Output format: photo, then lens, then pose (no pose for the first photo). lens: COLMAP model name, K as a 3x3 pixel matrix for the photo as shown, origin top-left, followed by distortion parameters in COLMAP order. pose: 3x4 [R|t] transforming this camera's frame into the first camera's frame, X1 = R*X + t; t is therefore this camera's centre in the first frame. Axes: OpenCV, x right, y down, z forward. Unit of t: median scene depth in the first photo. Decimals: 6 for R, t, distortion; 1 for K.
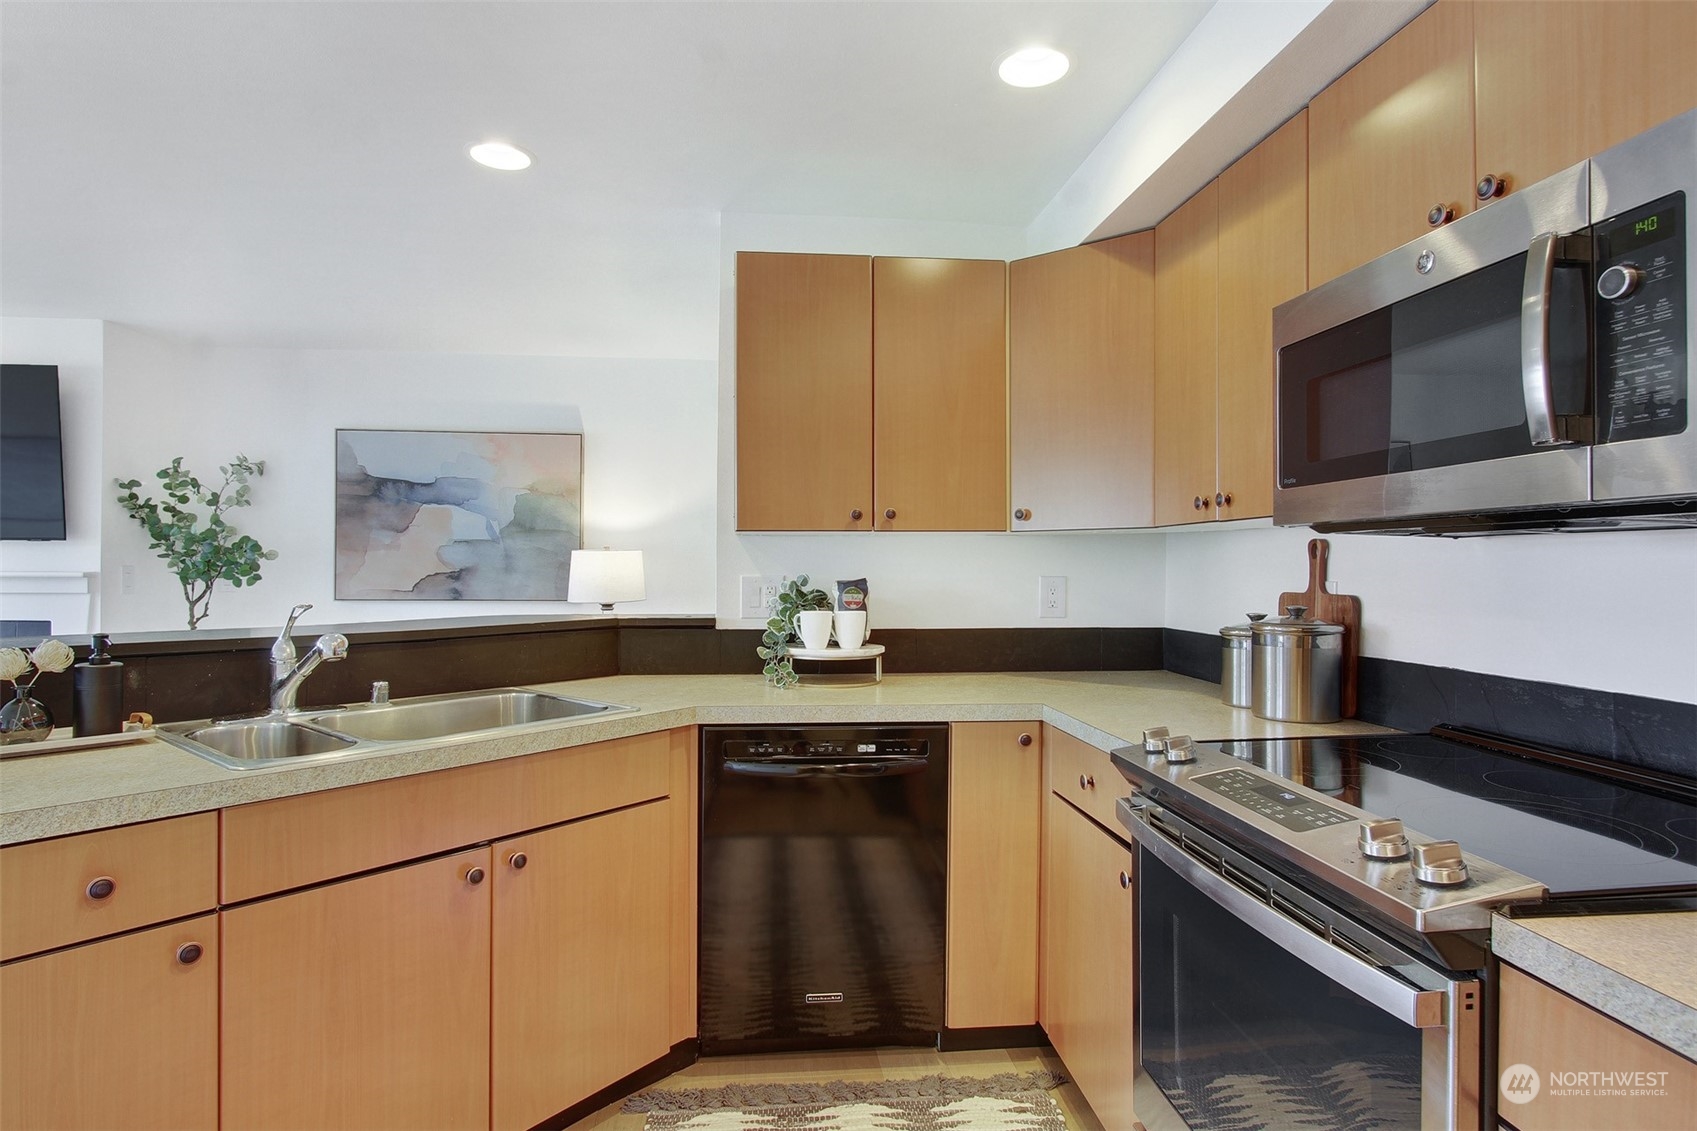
lens RADIAL K [[885.6, 0, 829.4], [0, 885.6, 563.3], [0, 0, 1]] dist [-0.003860, -0.000616]
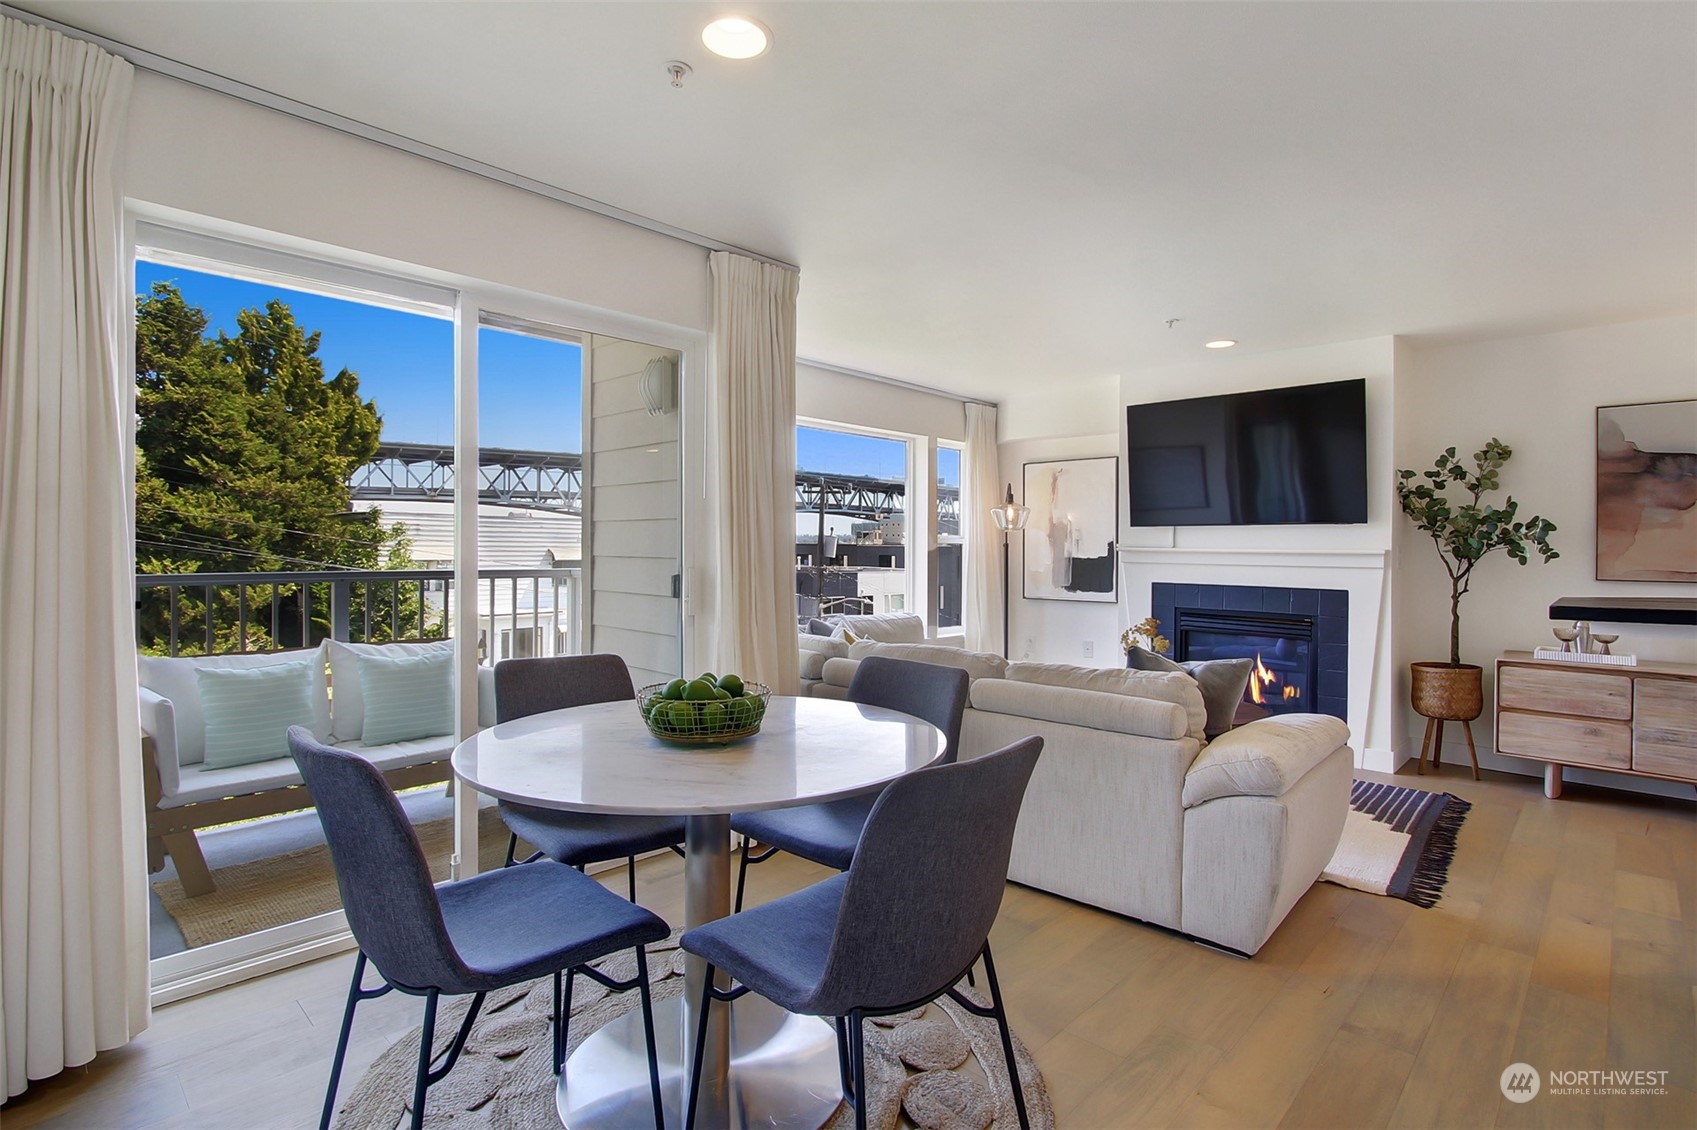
lens RADIAL K [[835.2, 0, 888.2], [0, 835.2, 555.1], [0, 0, 1]] dist [-0.013537, -0.000055]
pose [[0.670340, 0.006899, -0.742022, -0.438300], [-0.004732, 0.999976, 0.005023, 0.013641], [0.742039, 0.000144, 0.670357, -0.223379]]
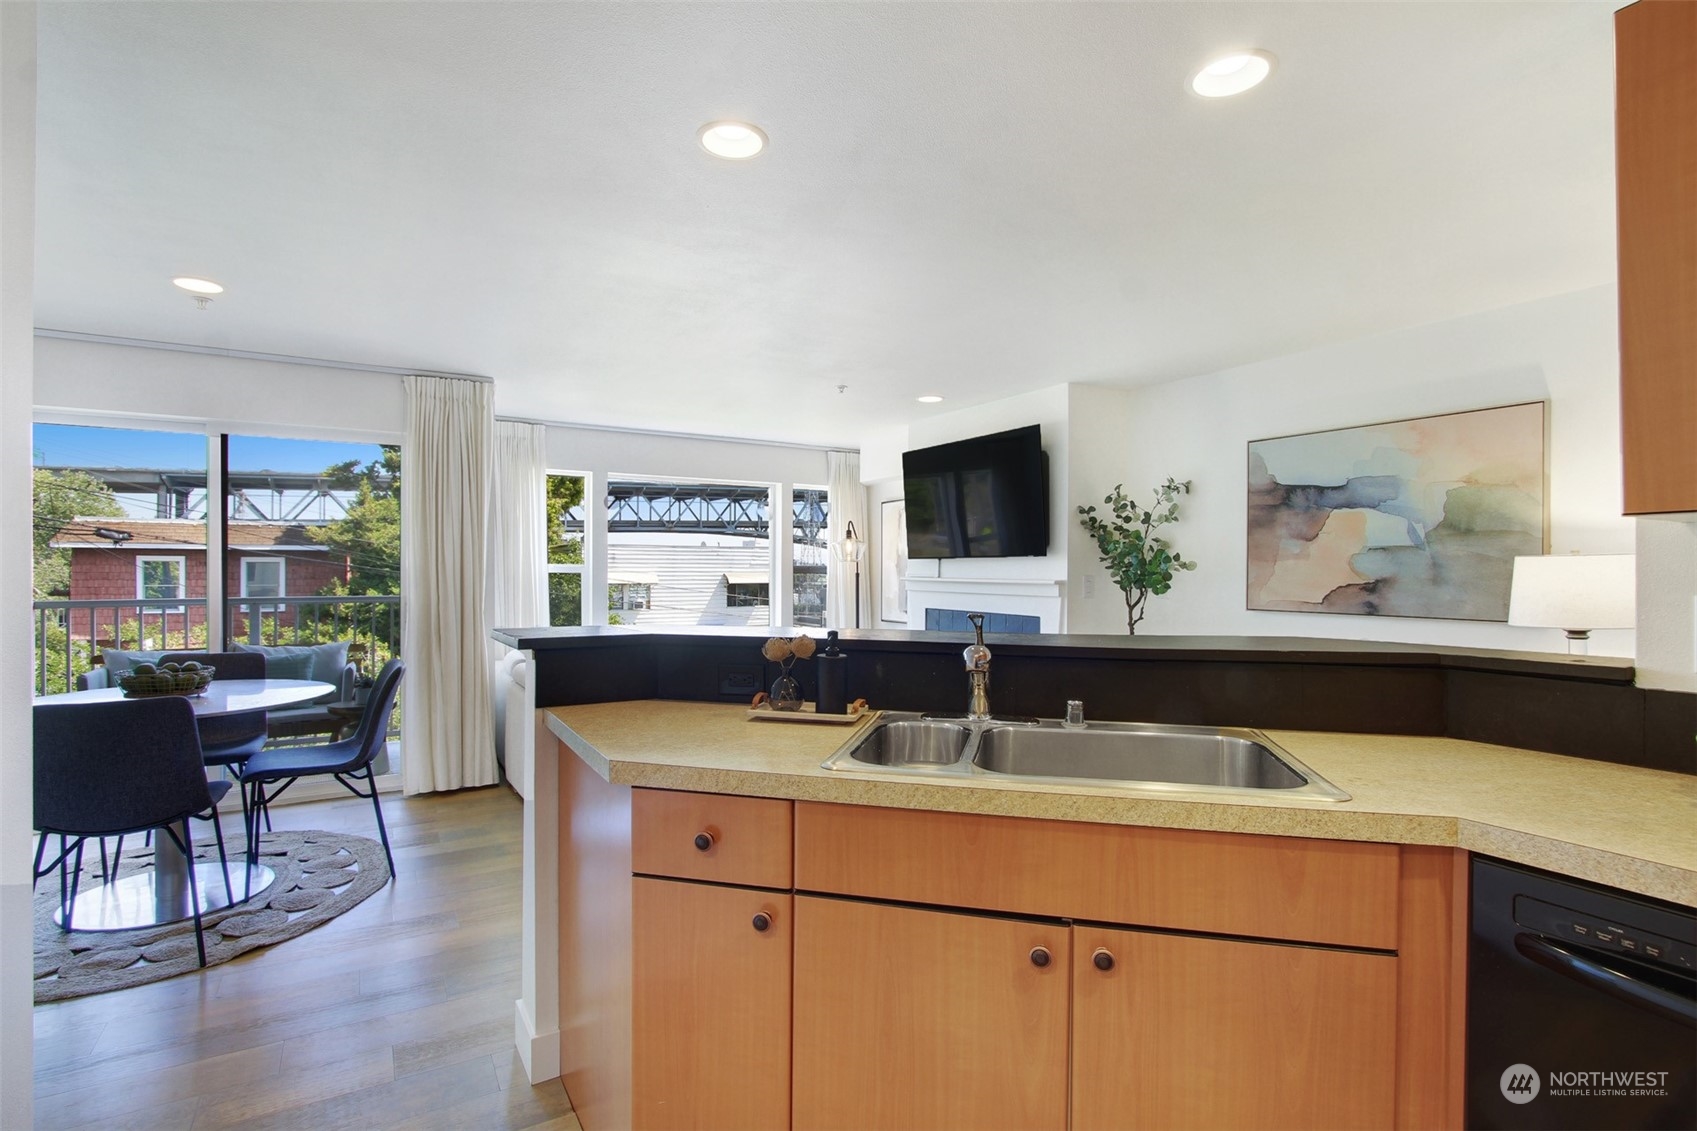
lens RADIAL K [[804.0, 0, 848.5], [0, 804.0, 565.5], [0, 0, 1]] dist [-0.002059, -0.000283]
pose [[0.445242, -0.008892, -0.895366, 0.070079], [-0.000293, 0.999949, -0.010077, 0.000191], [0.895410, 0.004749, 0.445216, 0.192850]]
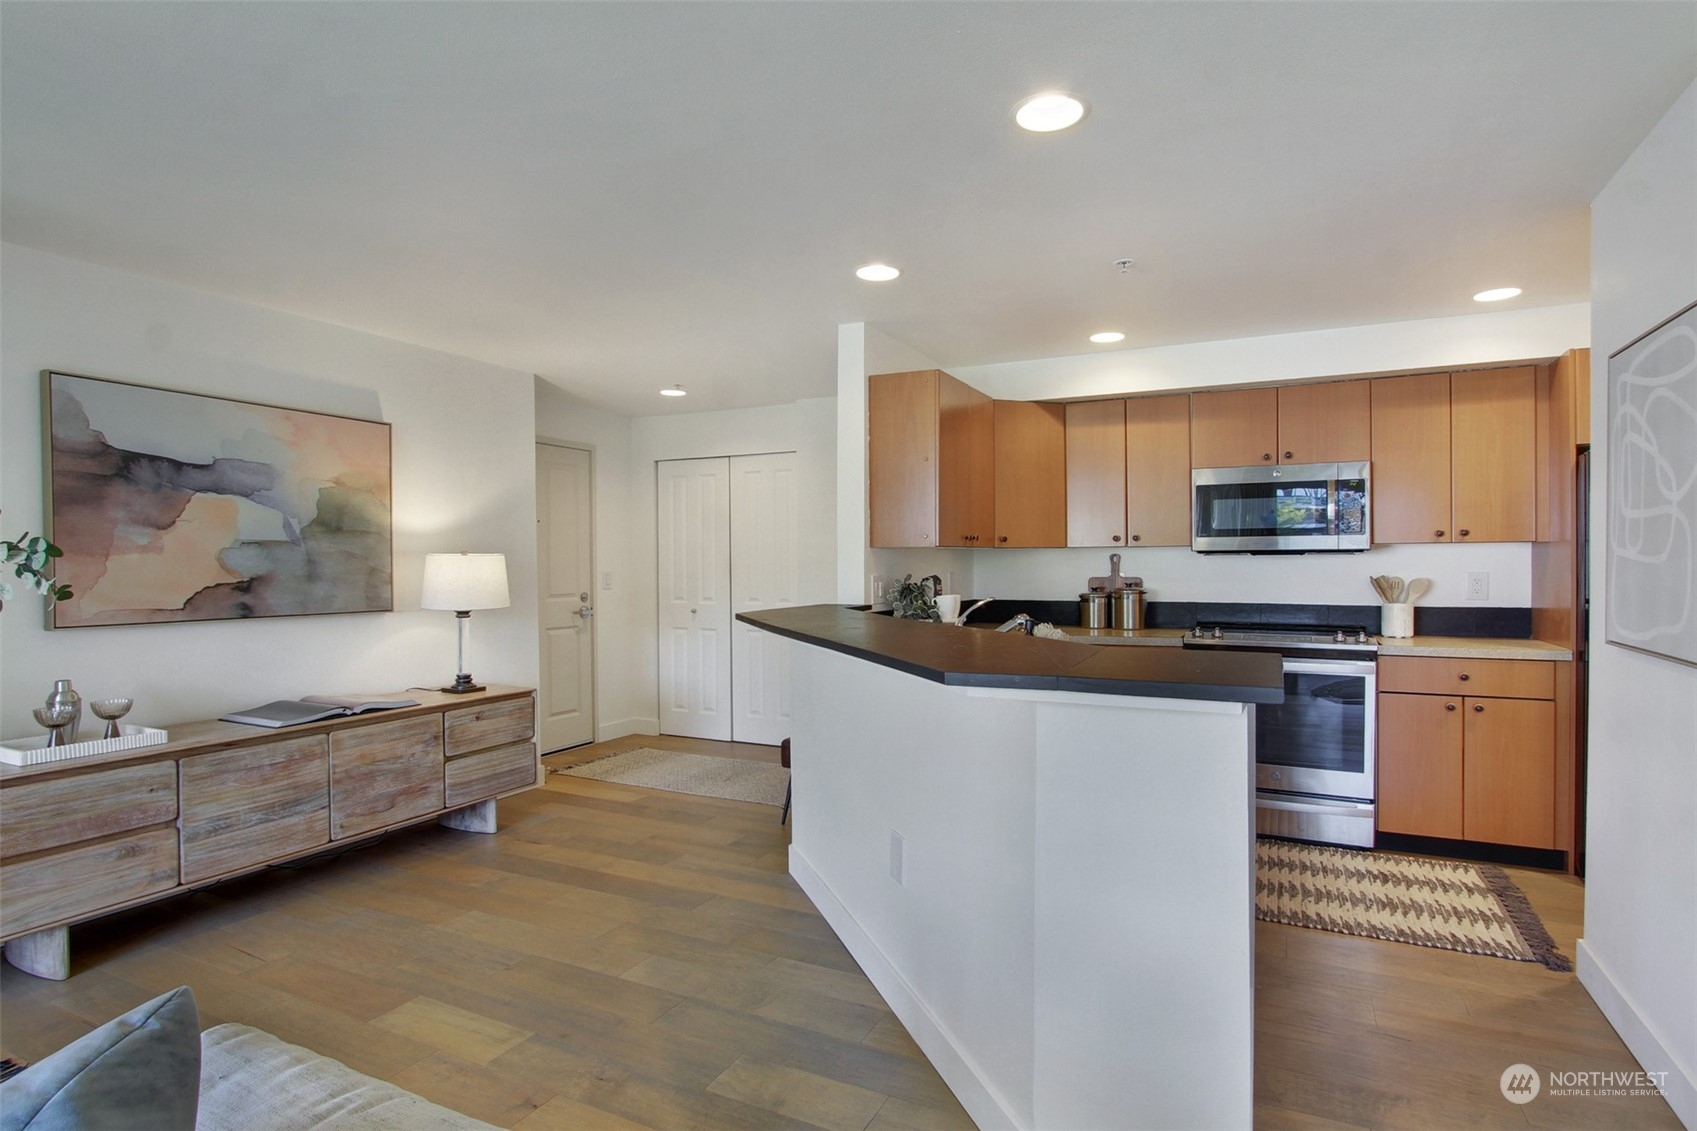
lens RADIAL K [[850.1, 0, 822.6], [0, 850.1, 563.4], [0, 0, 1]] dist [-0.005858, -0.000524]
pose [[0.561478, -0.007391, 0.827459, -0.825799], [0.005003, 0.999972, 0.005537, -0.008887], [-0.827477, 0.001031, 0.561499, 0.176293]]
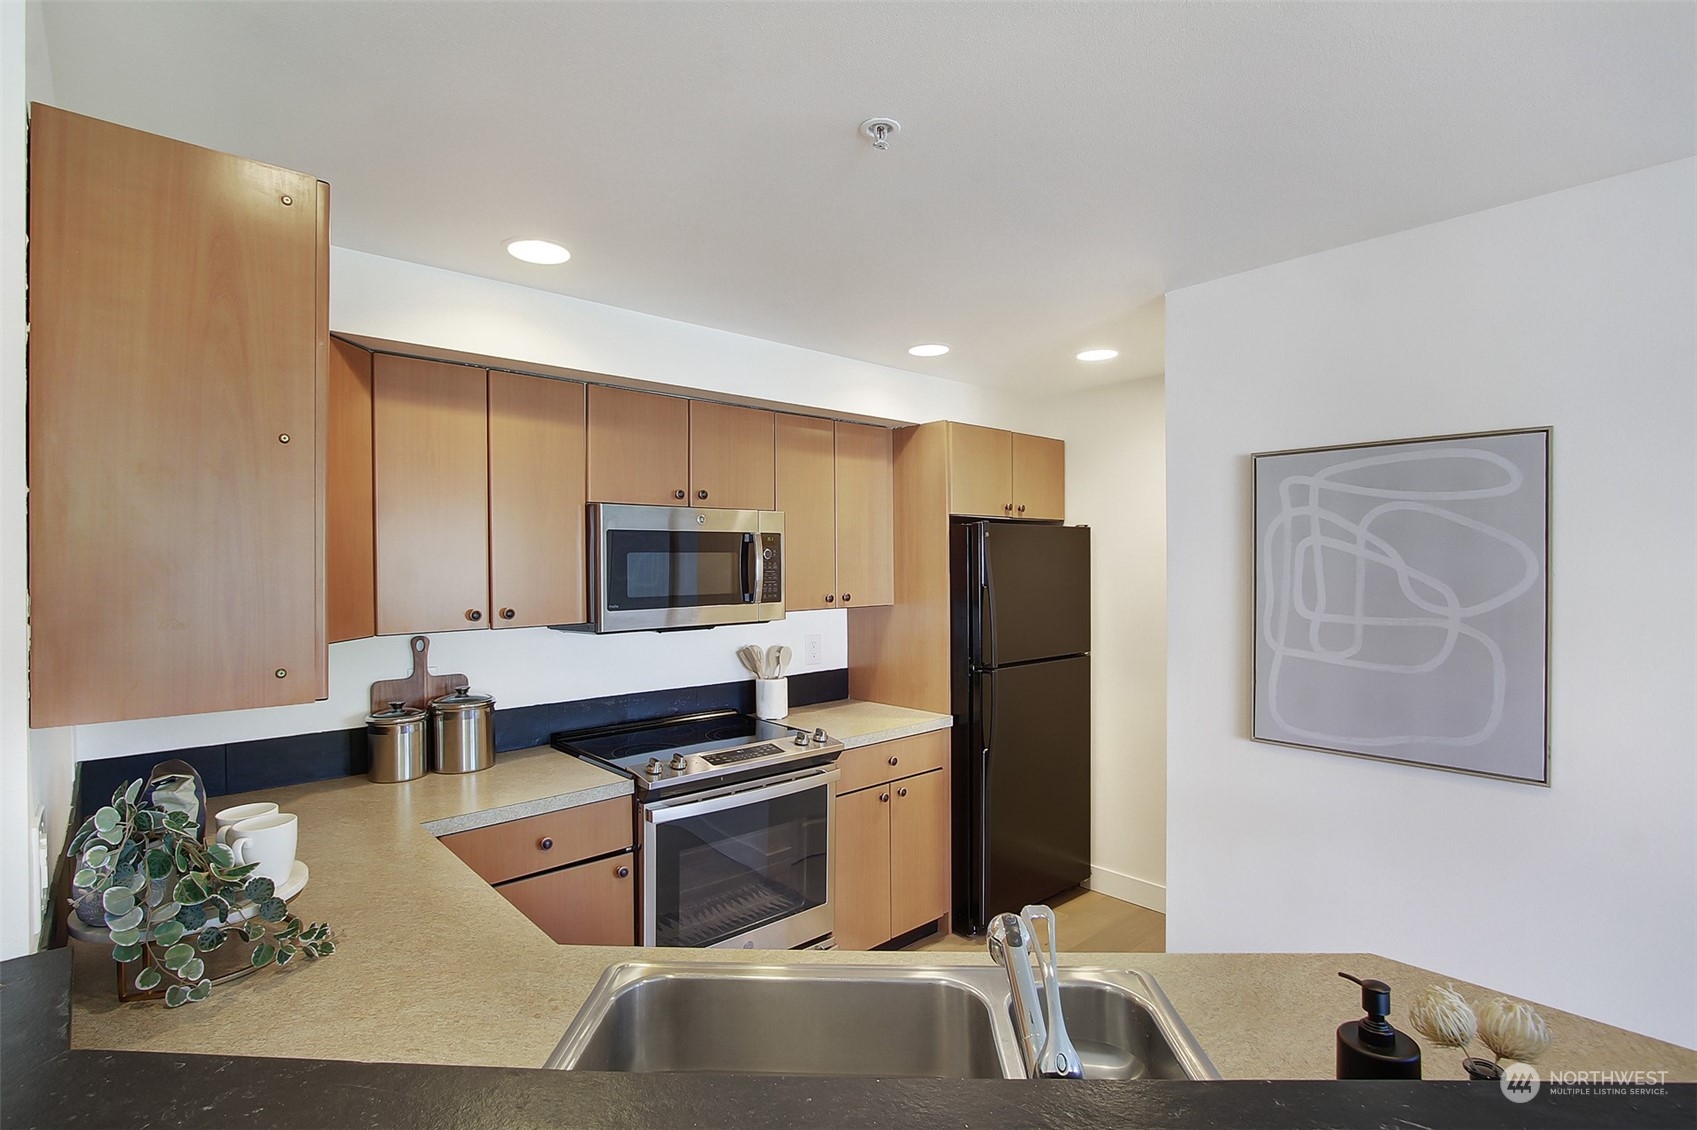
lens RADIAL K [[850.1, 0, 822.6], [0, 850.1, 562.9], [0, 0, 1]] dist [-0.005858, -0.000524]
pose [[-0.581948, -0.006201, 0.813202, -0.390193], [0.002450, 0.999953, 0.009379, -0.069831], [-0.813222, 0.007451, -0.581906, 0.586693]]
